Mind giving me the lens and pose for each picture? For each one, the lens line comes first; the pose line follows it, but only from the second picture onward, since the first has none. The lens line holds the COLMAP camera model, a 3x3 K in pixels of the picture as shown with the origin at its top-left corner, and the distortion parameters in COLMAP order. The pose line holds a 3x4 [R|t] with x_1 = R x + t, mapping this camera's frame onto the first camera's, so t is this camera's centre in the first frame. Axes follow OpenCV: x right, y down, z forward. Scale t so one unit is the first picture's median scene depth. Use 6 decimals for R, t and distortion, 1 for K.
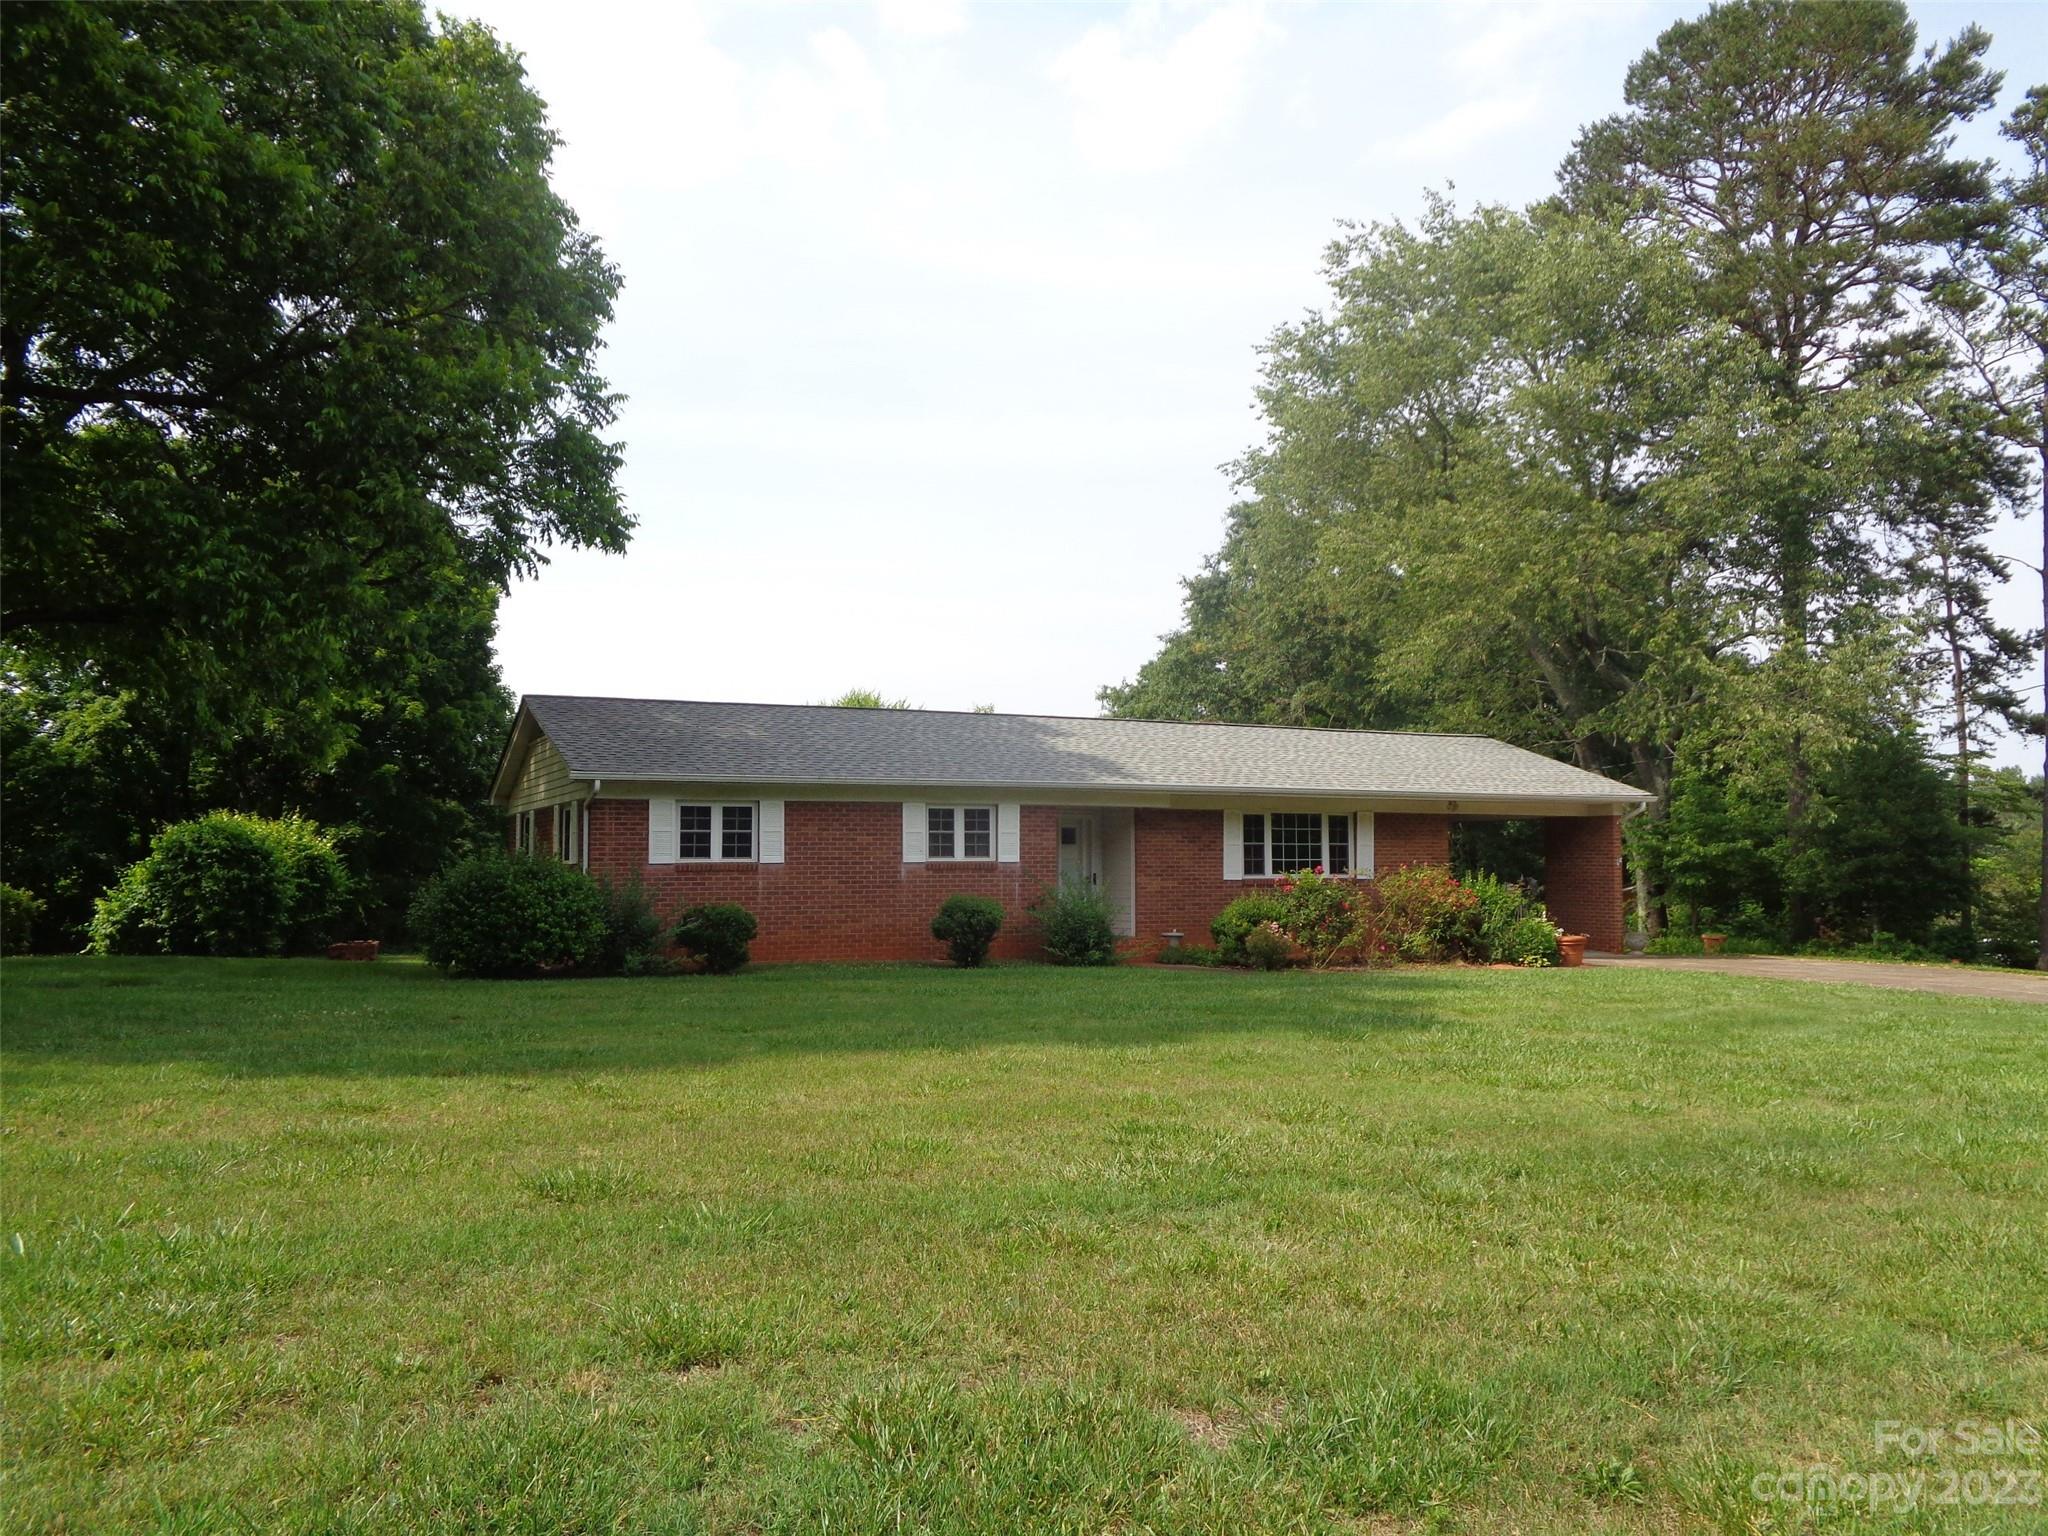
lens RADIAL K [[1547.4, 0, 1035.7], [0, 1547.4, 761.9], [0, 0, 1]] dist [0.011993, 0.004760]
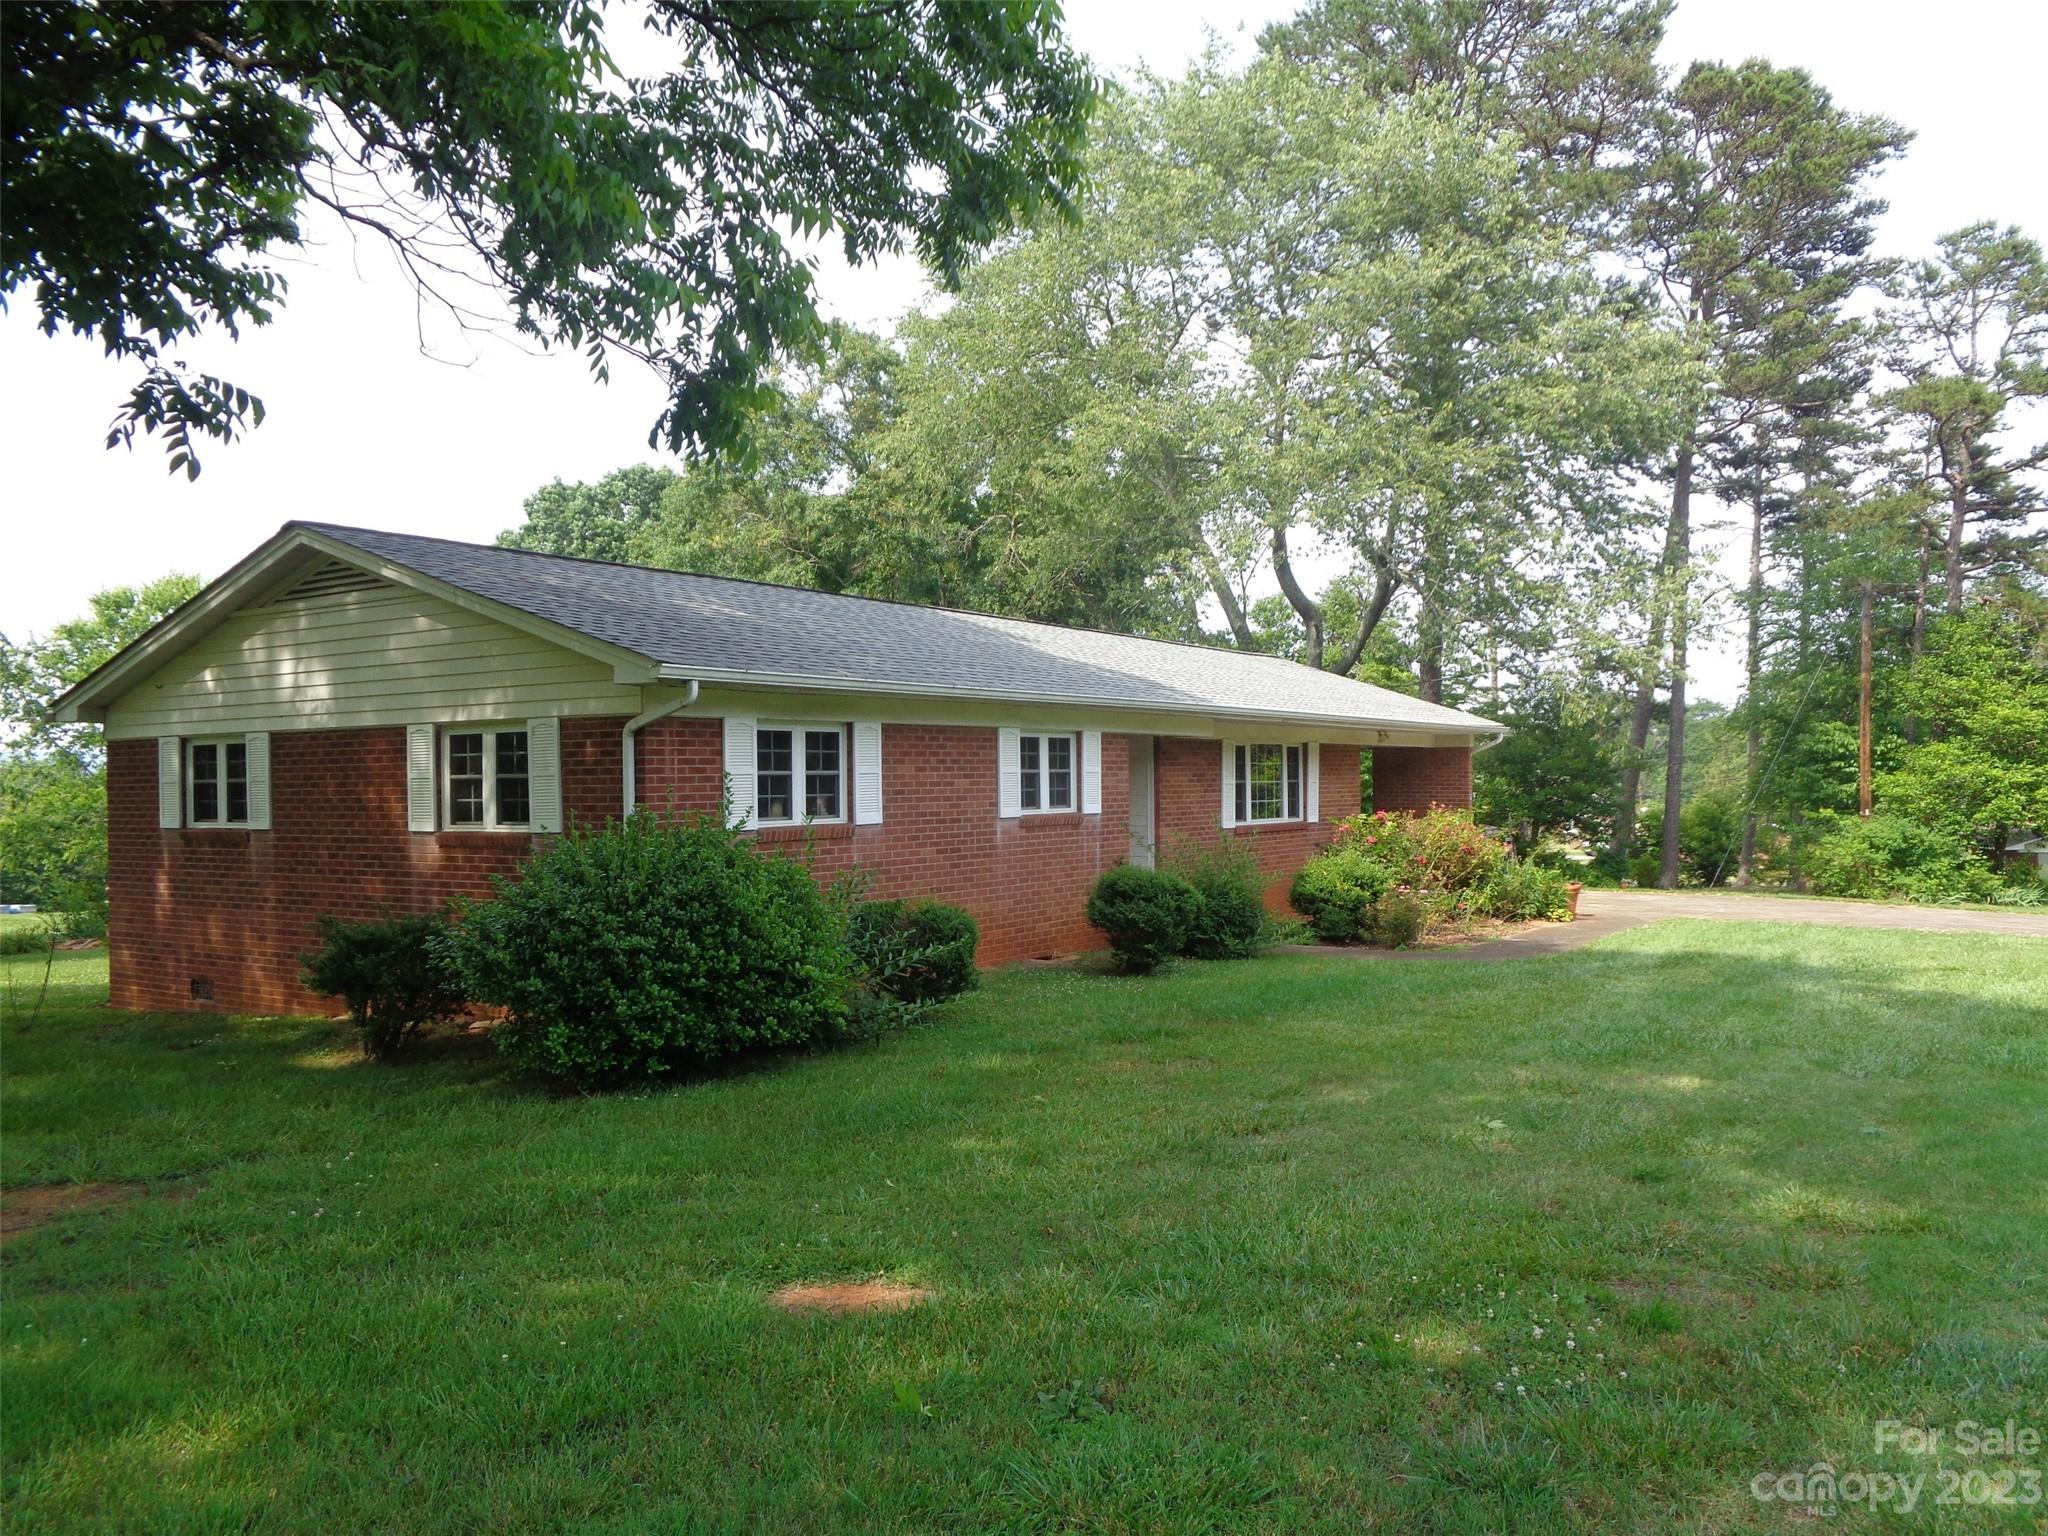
lens RADIAL K [[1547.4, 0, 1022.3], [0, 1547.4, 774.4], [0, 0, 1]] dist [0.011993, 0.004760]
pose [[0.874322, -0.003050, 0.485337, -0.384804], [-0.025858, 0.998267, 0.052857, 0.011049], [-0.484658, -0.058764, 0.872728, 0.408125]]
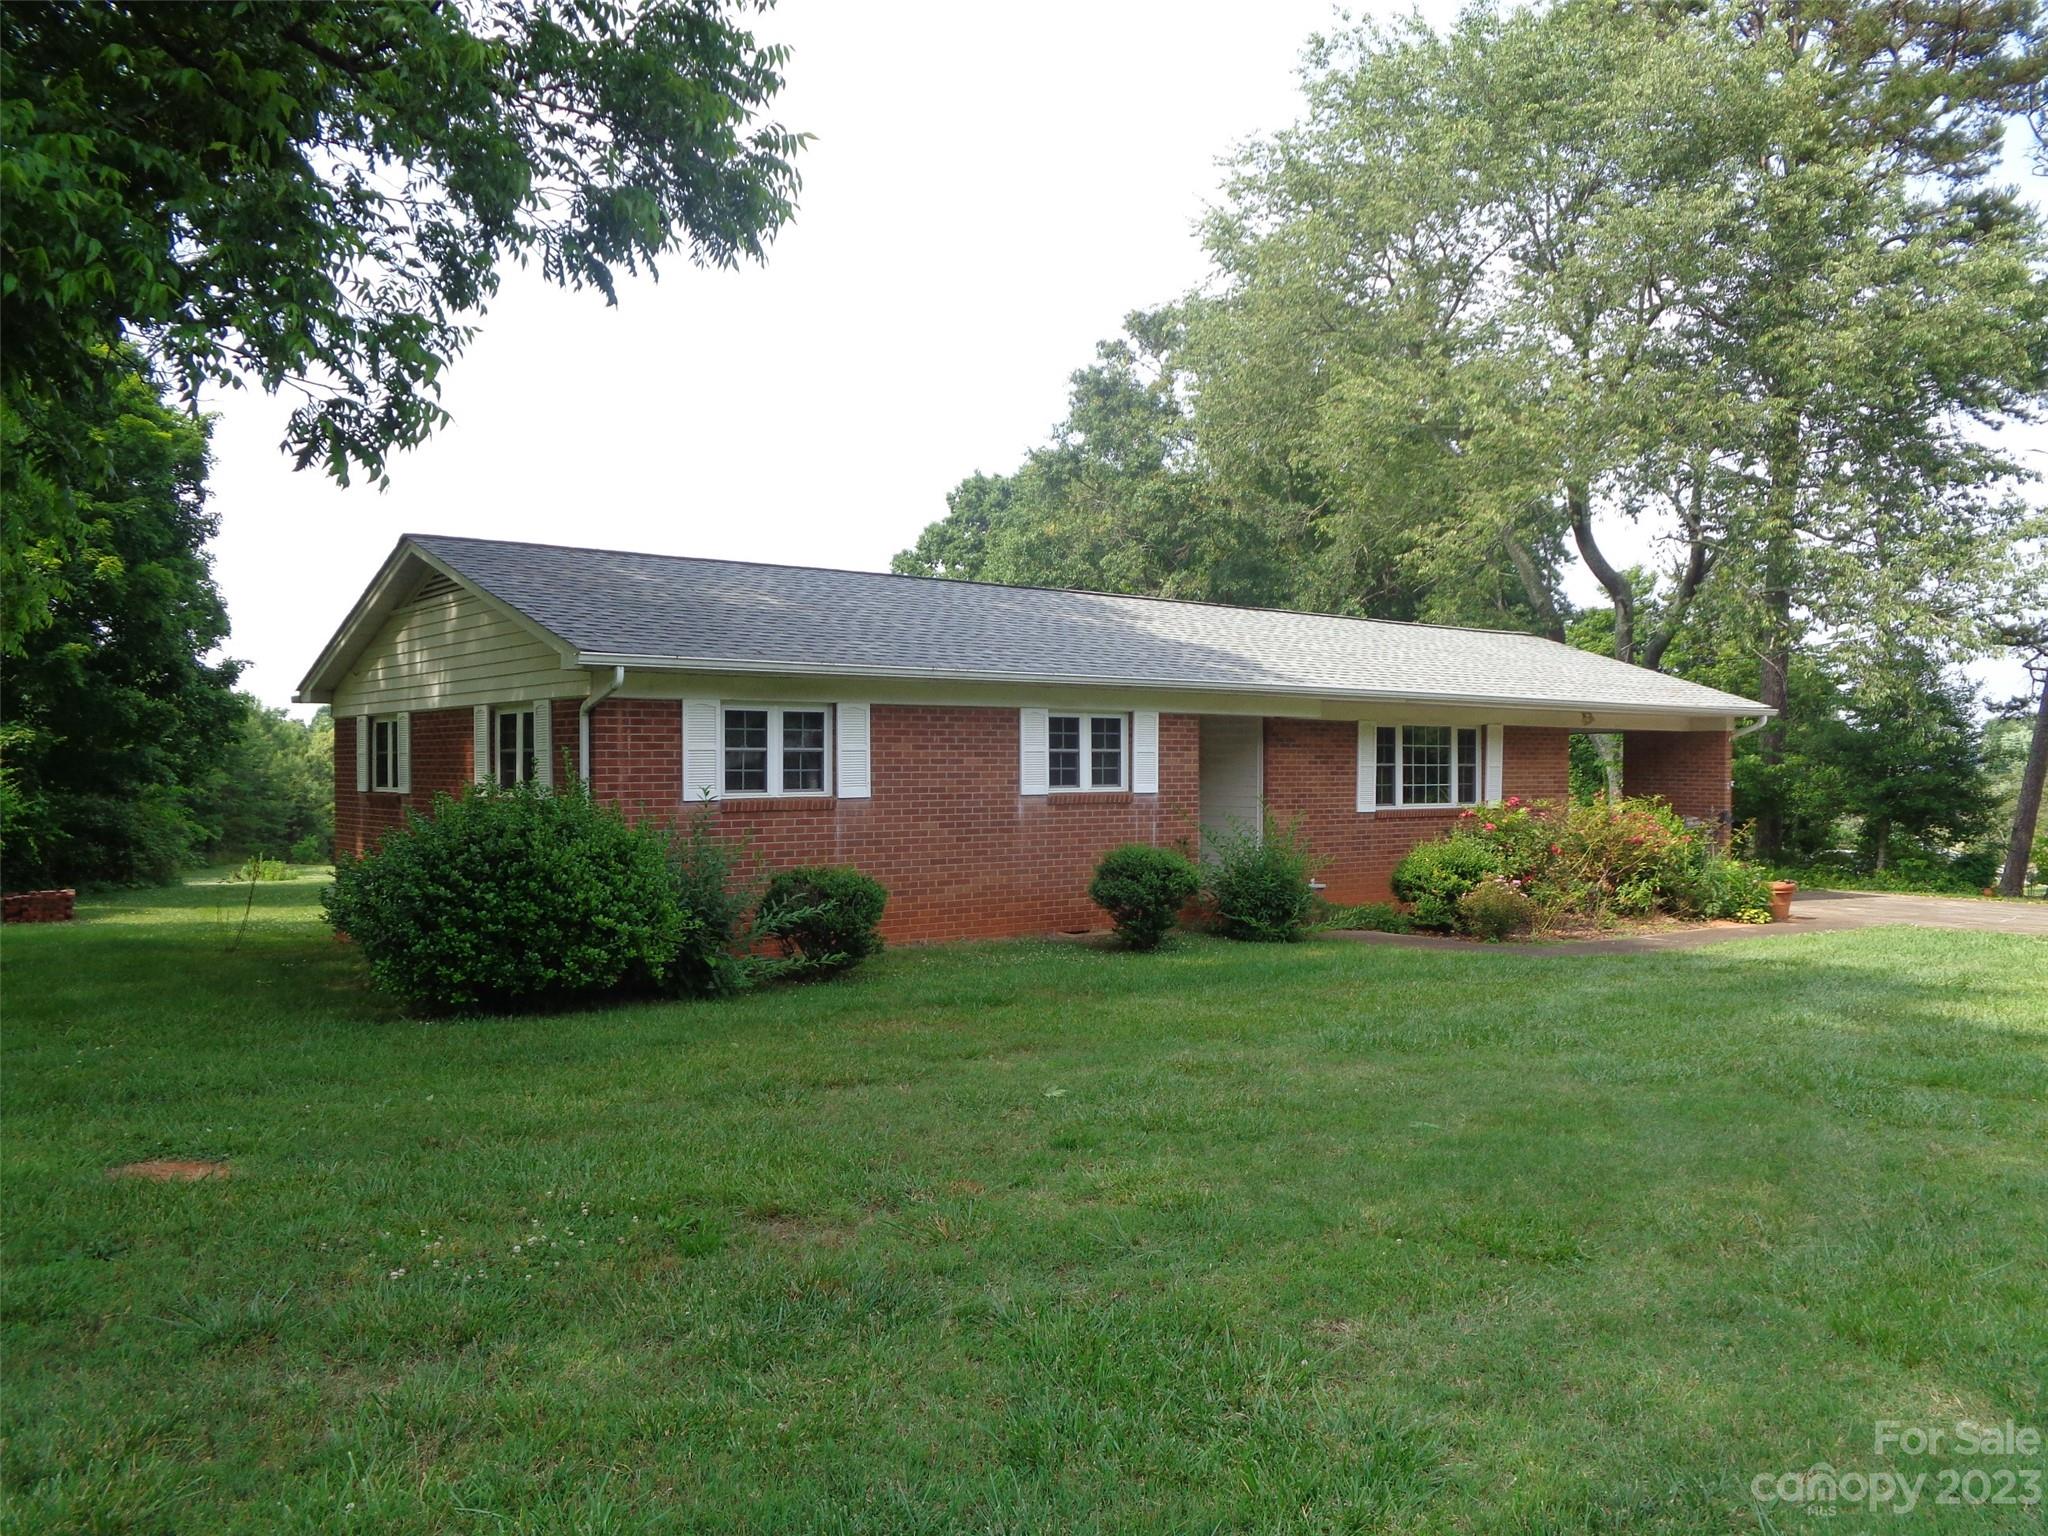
lens RADIAL K [[1547.4, 0, 1024.1], [0, 1547.4, 764.2], [0, 0, 1]] dist [0.011993, 0.004760]
pose [[0.978601, 0.005114, 0.205705, -0.218529], [-0.018909, 0.997696, 0.065153, 0.006351], [-0.204898, -0.067649, 0.976443, 0.319784]]
